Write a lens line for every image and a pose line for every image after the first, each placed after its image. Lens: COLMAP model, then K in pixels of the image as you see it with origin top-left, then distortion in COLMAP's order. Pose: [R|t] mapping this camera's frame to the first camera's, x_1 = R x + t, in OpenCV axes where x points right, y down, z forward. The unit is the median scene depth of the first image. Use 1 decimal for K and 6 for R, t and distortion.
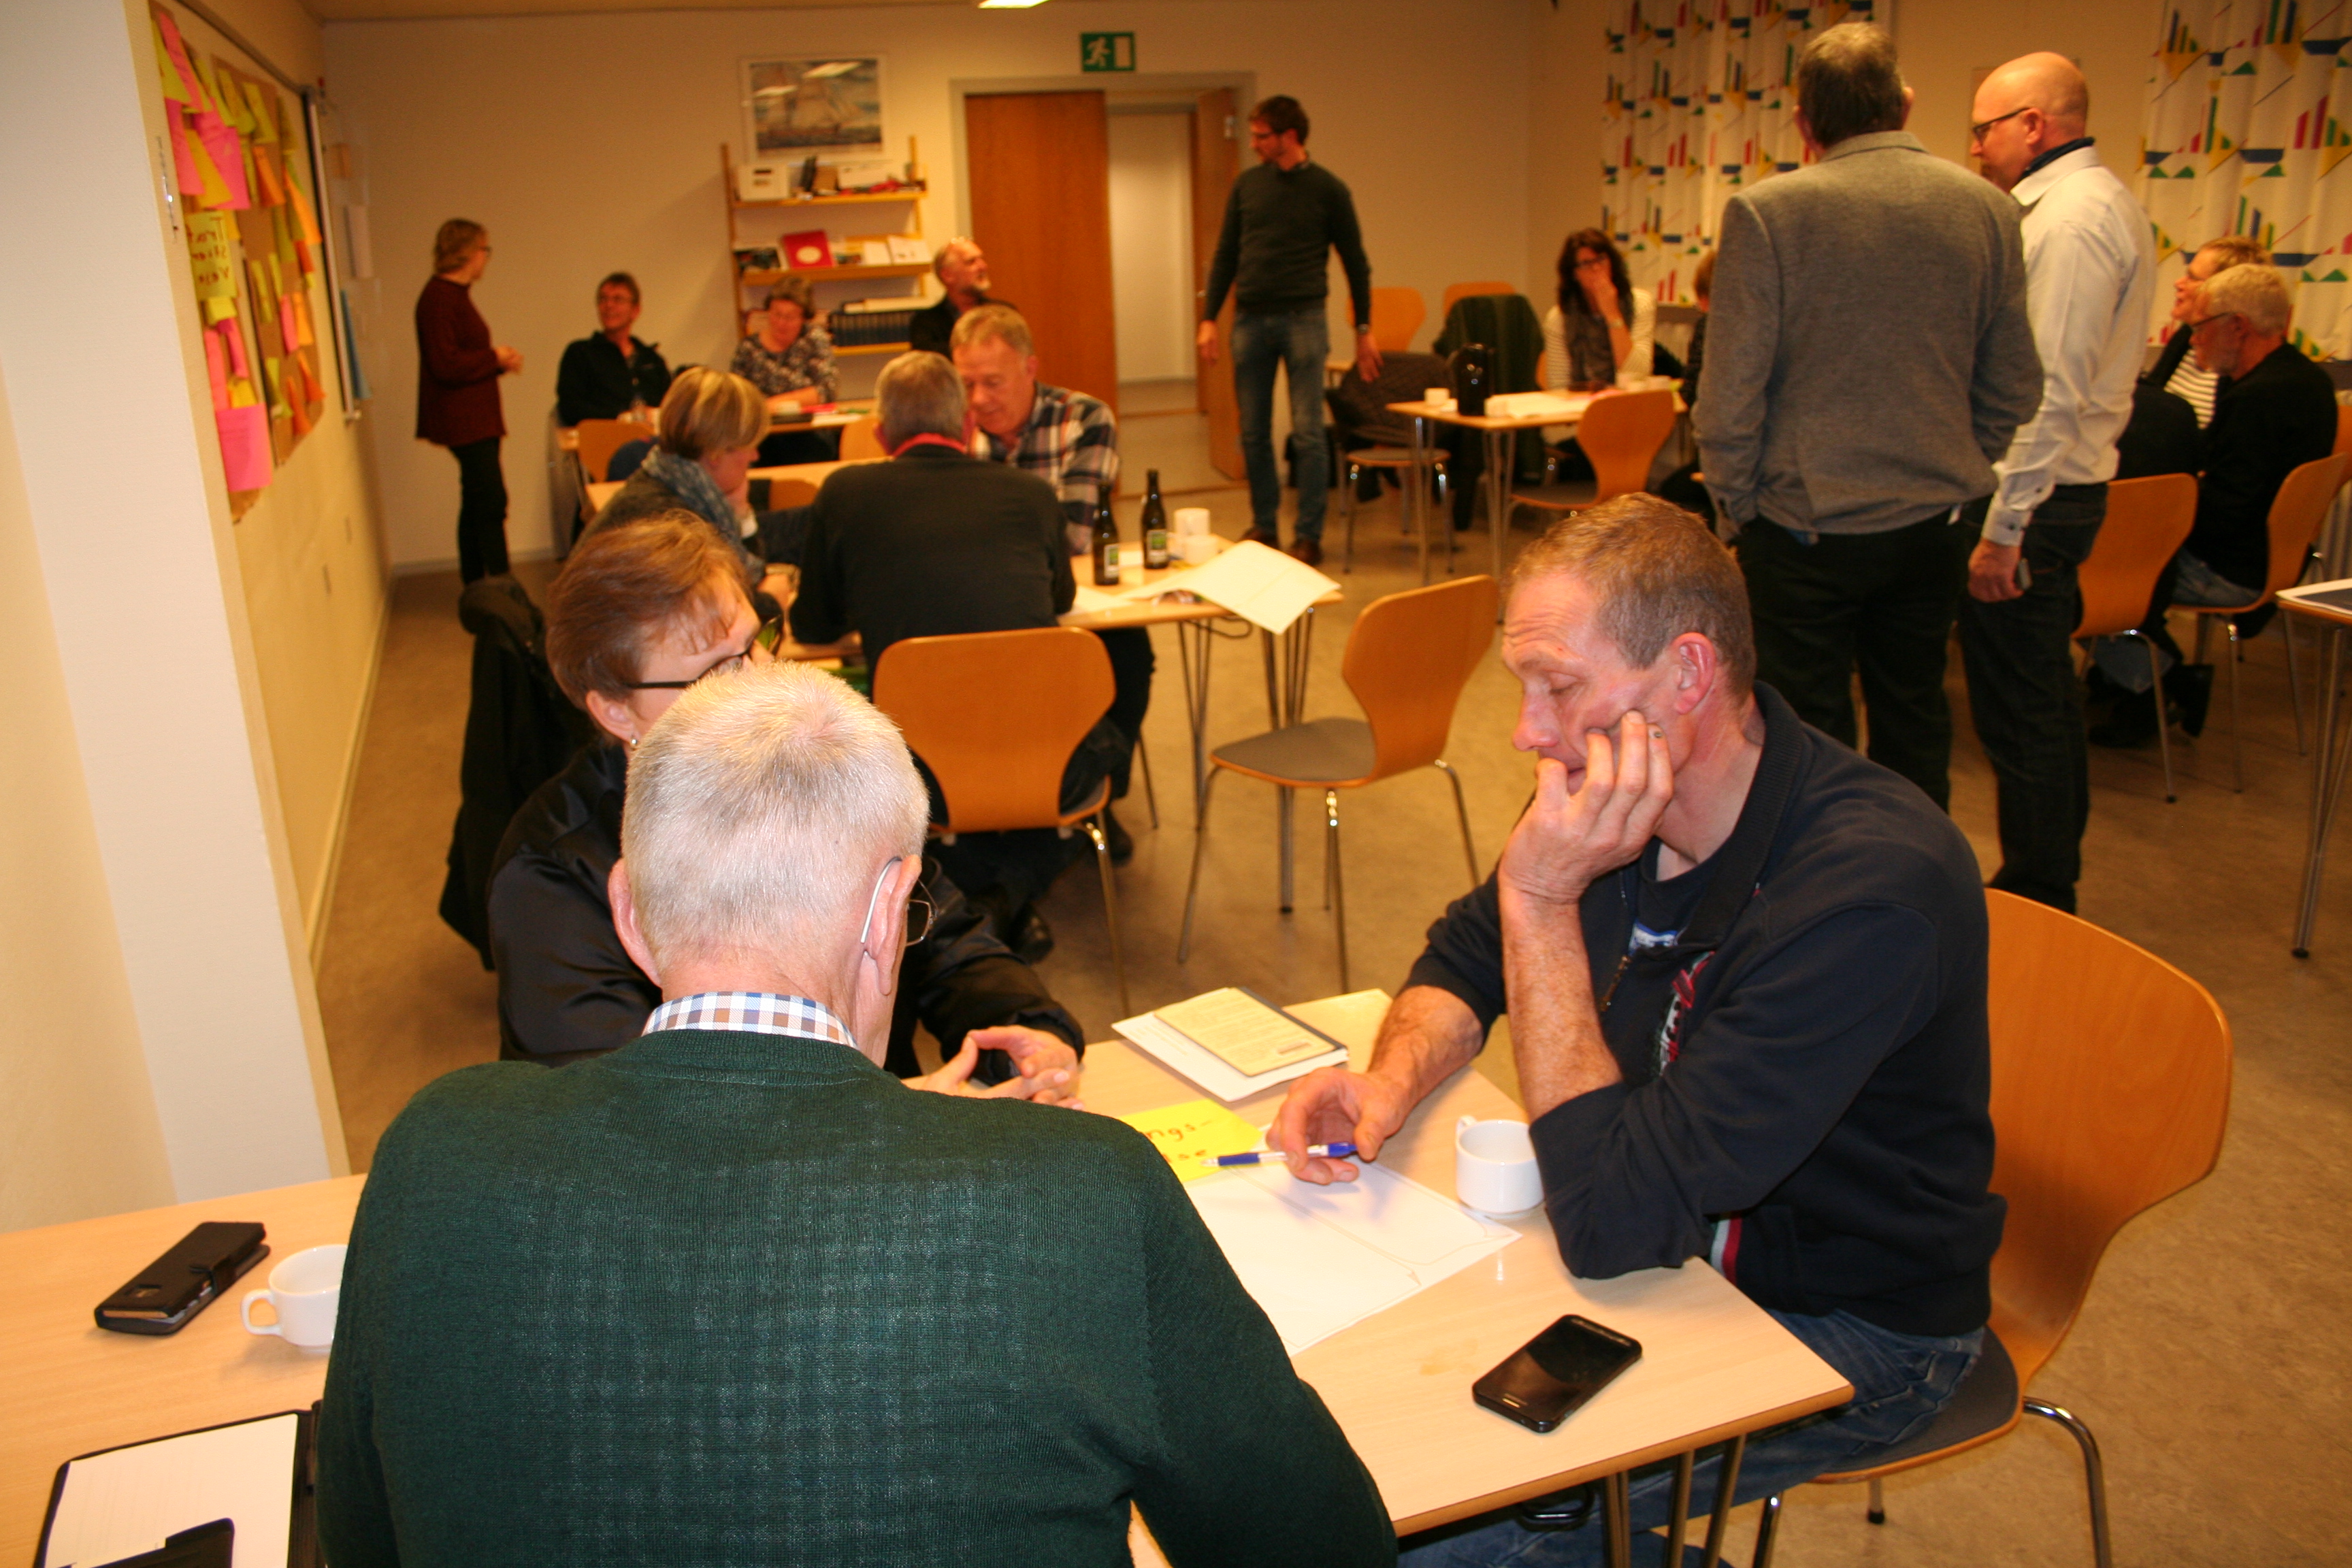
lens RADIAL K [[2065.5, 0, 1176.0], [0, 2065.5, 784.0], [0, 0, 1]] dist [-0.021525, 0.005501]
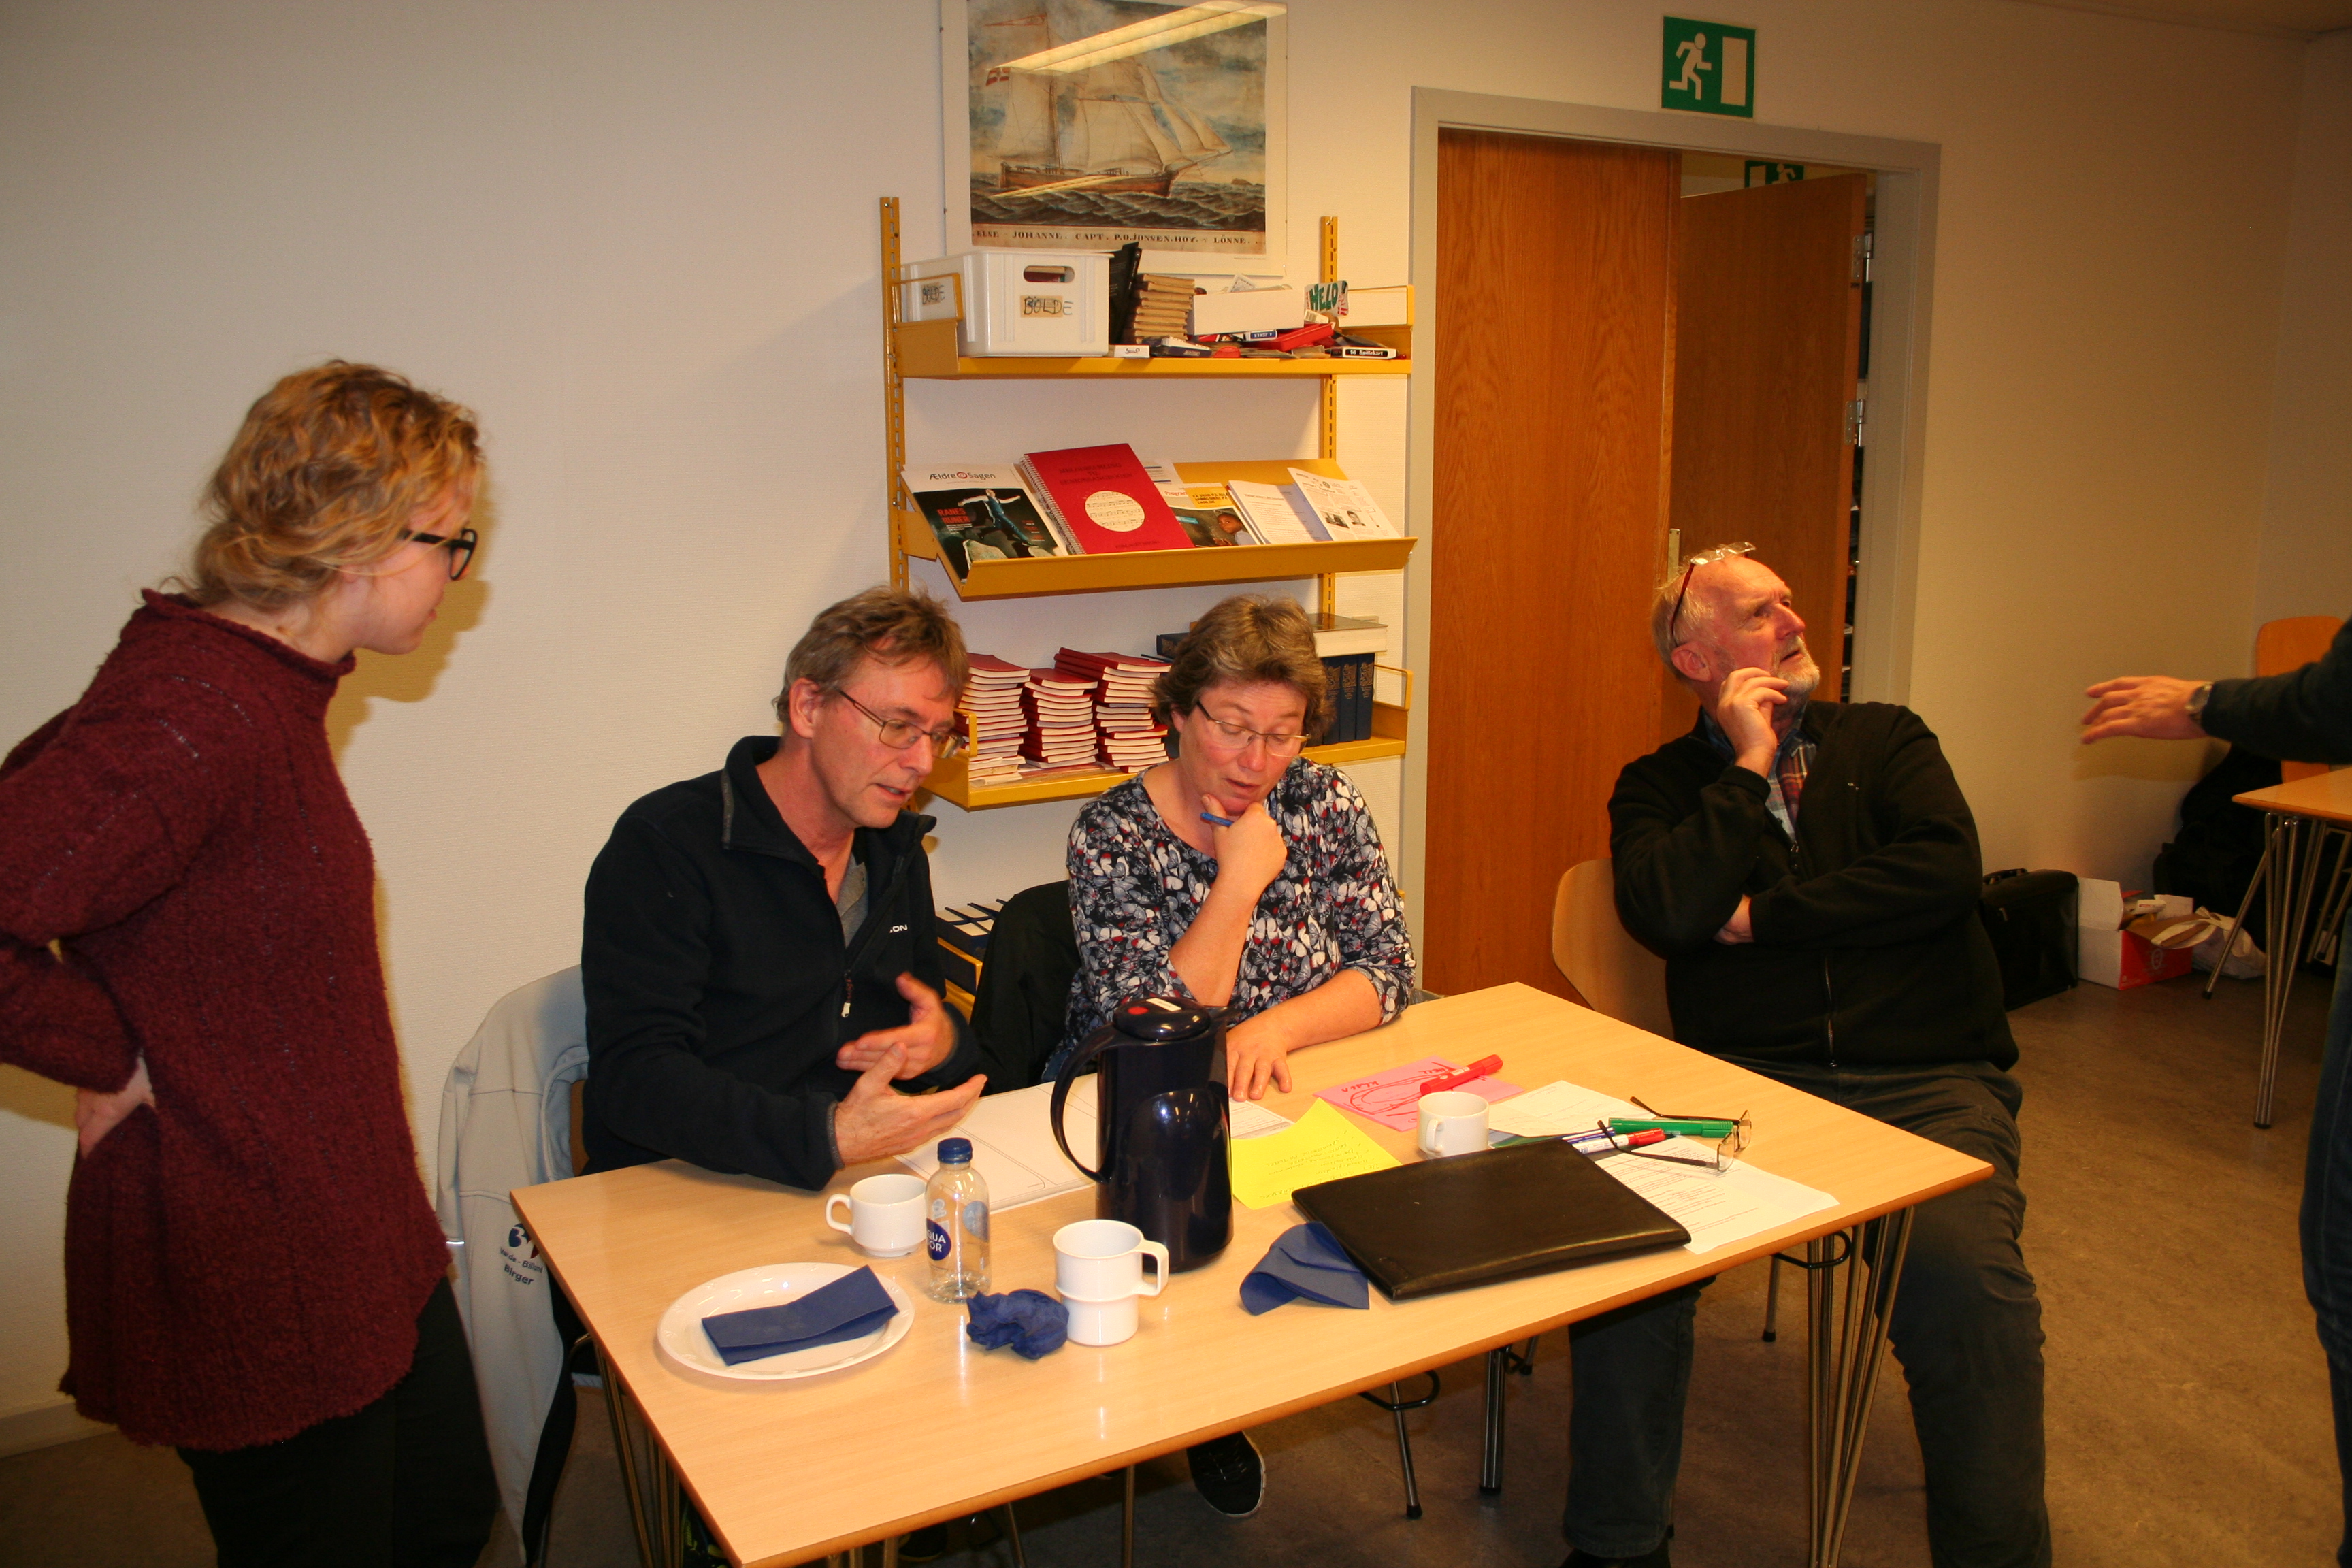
lens RADIAL K [[2065.5, 0, 1176.0], [0, 2065.5, 784.0], [0, 0, 1]] dist [-0.021525, 0.005501]
pose [[0.970227, -0.001106, 0.242196, -0.254808], [0.025511, 0.994893, -0.097653, -0.171817], [-0.240852, 0.100924, 0.965300, 0.646449]]
